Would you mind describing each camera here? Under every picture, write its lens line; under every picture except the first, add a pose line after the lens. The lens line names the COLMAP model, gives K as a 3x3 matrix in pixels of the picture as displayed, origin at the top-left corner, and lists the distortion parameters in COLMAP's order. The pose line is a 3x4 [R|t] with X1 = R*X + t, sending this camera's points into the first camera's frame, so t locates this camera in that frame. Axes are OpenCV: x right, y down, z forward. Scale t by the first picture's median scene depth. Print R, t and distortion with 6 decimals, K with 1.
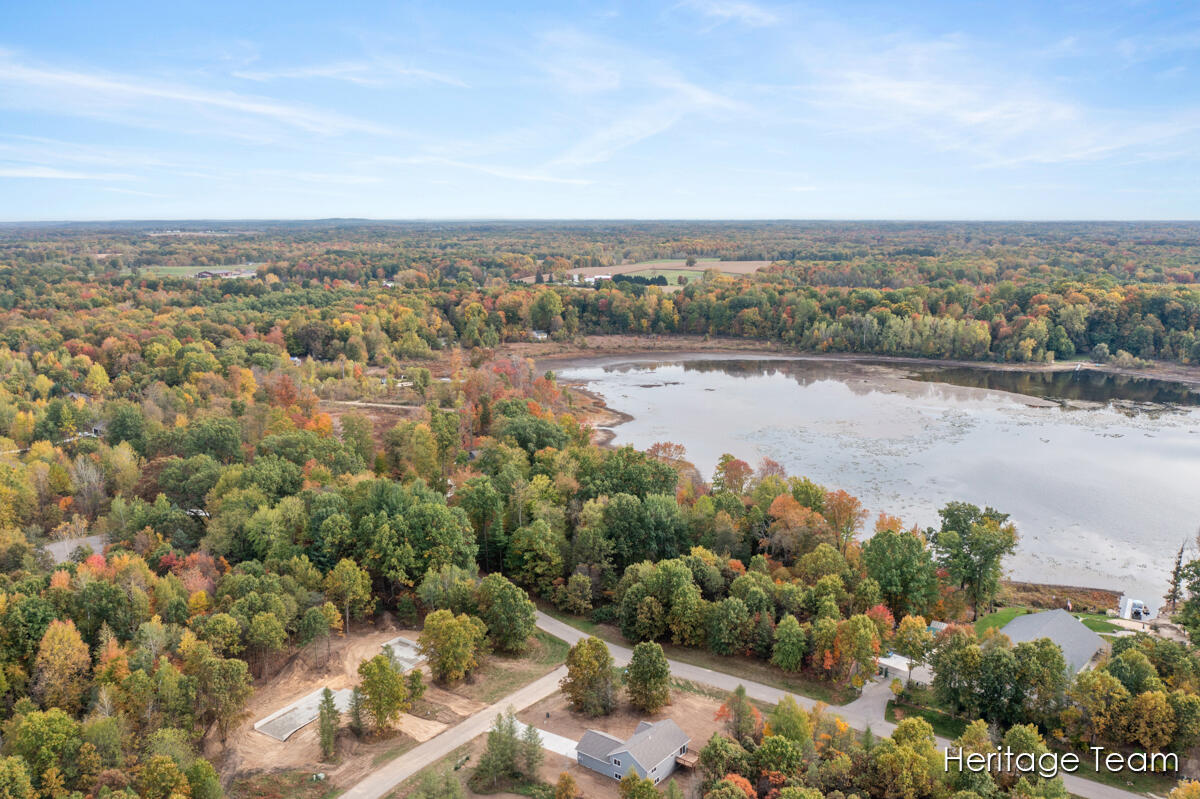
lens RADIAL K [[949.5, 0, 601.4], [0, 949.5, 395.2], [0, 0, 1]] dist [-0.026173, -0.003768]
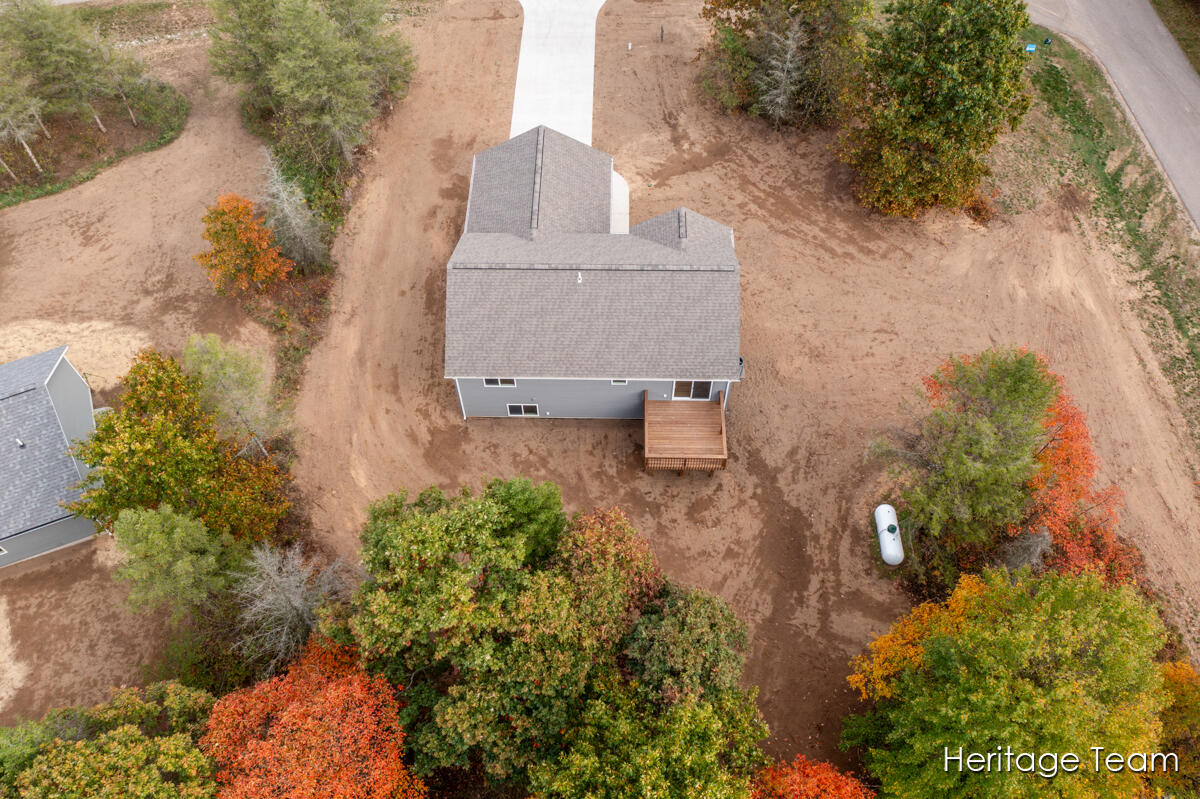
lens RADIAL K [[949.5, 0, 601.4], [0, 949.5, 395.2], [0, 0, 1]] dist [-0.026173, -0.003768]
pose [[0.601651, 0.666037, -0.440921, 0.164924], [-0.135500, 0.629110, 0.765415, 0.164605], [0.787183, -0.400767, 0.468753, 0.768869]]
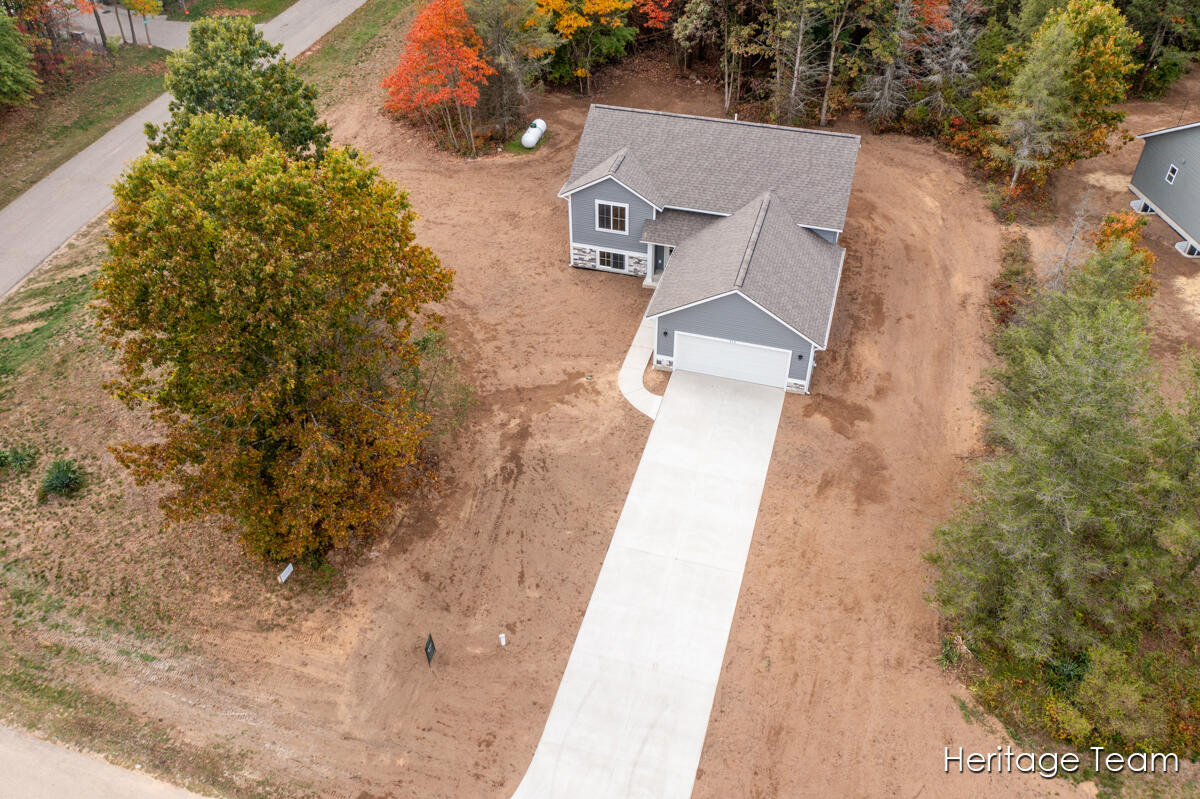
lens RADIAL K [[949.5, 0, 601.4], [0, 949.5, 395.2], [0, 0, 1]] dist [-0.026173, -0.003768]
pose [[-0.359626, -0.609831, 0.706240, -0.154715], [0.174005, 0.699771, 0.692851, 0.194702], [-0.916729, 0.372056, -0.145542, 0.972506]]
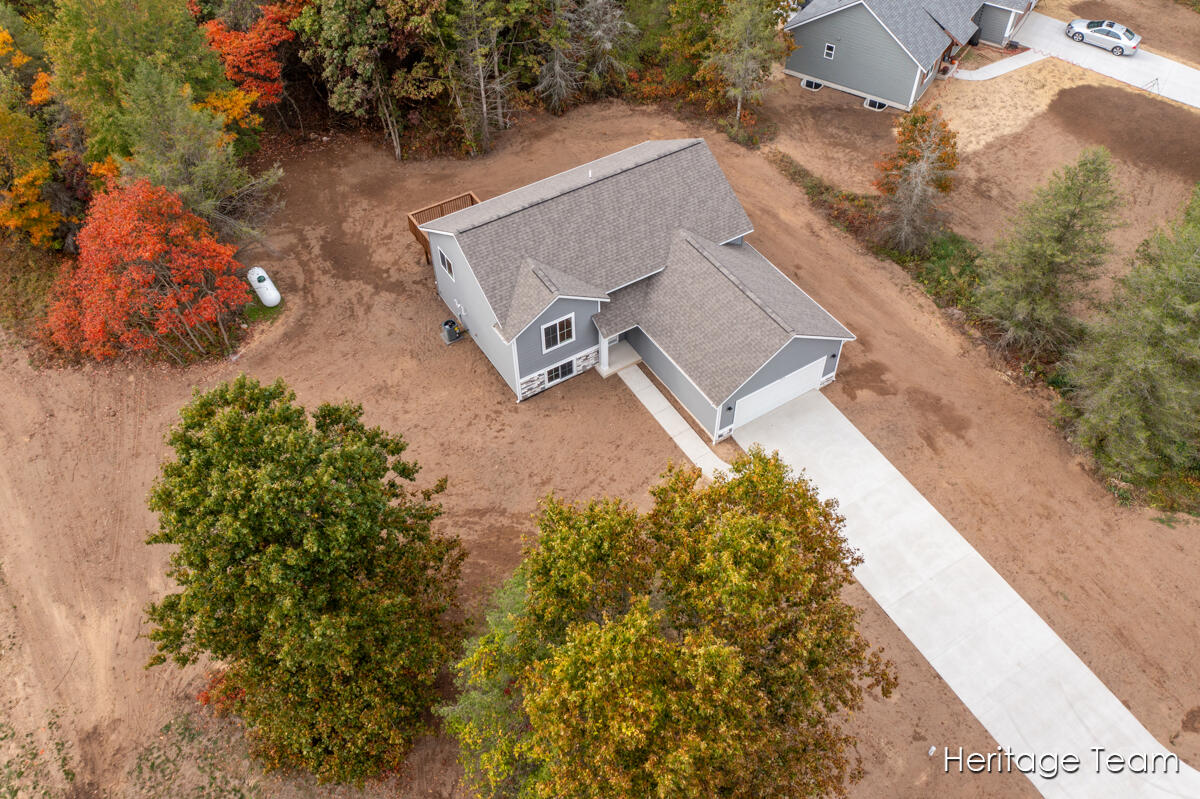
lens RADIAL K [[949.5, 0, 601.4], [0, 949.5, 395.2], [0, 0, 1]] dist [-0.026173, -0.003768]
pose [[-0.939852, -0.247703, 0.235206, -0.023246], [0.068404, 0.538145, 0.840072, 0.156517], [-0.334664, 0.805632, -0.488833, 1.032032]]
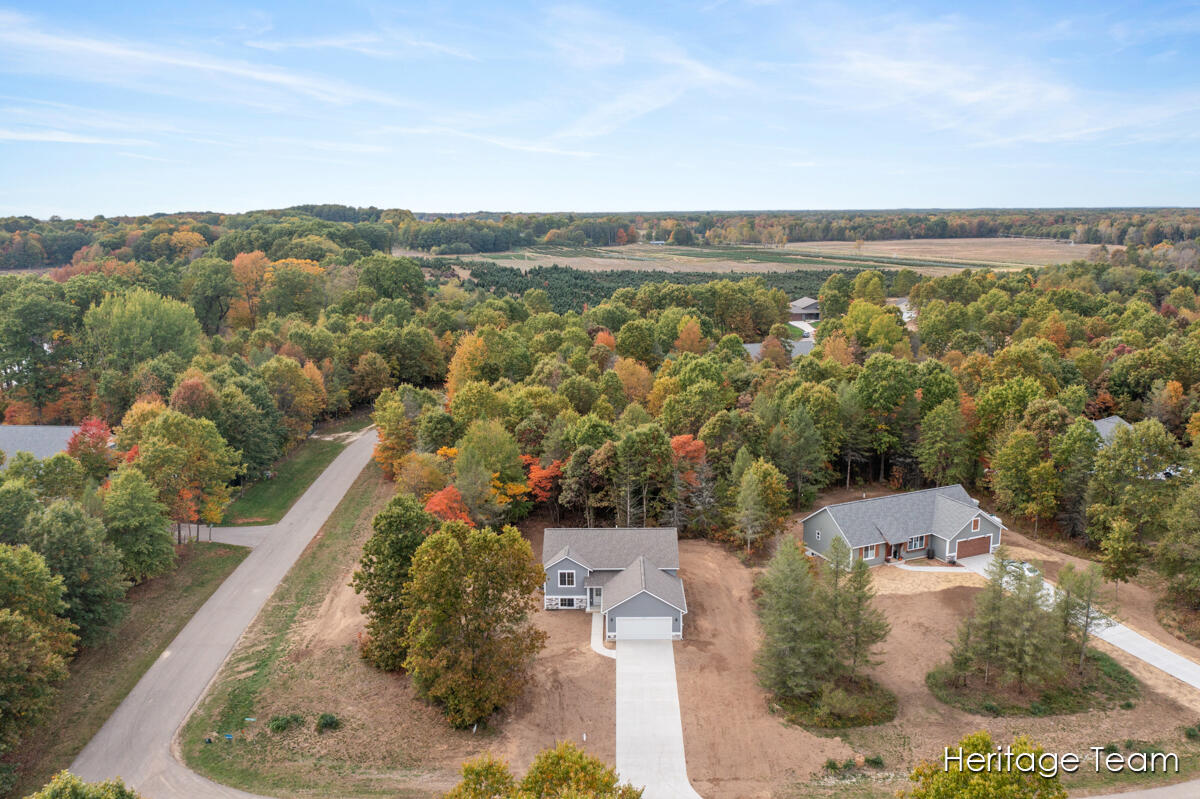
lens RADIAL K [[946.9, 0, 598.8], [0, 946.9, 427.9], [0, 0, 1]] dist [0.003937, 0.001048]
pose [[-0.599812, -0.172611, 0.781301, -0.327631], [0.151231, 0.934398, 0.322535, 0.107686], [-0.785719, 0.311617, -0.534359, 1.136335]]
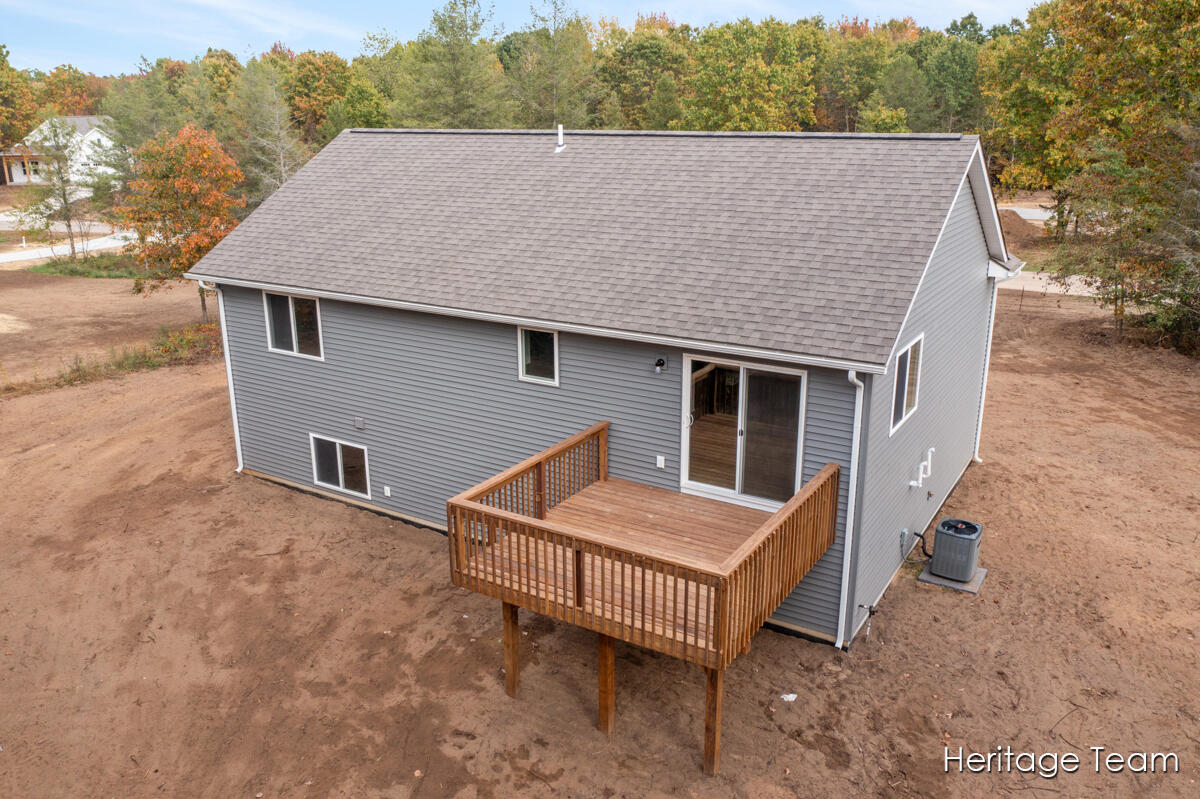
lens RADIAL K [[949.5, 0, 601.4], [0, 949.5, 395.2], [0, 0, 1]] dist [-0.026173, -0.003768]
pose [[0.109933, 0.288357, -0.951191, 0.139079], [-0.167914, 0.948625, 0.268172, 0.316373], [0.979653, 0.130237, 0.152704, 0.873467]]
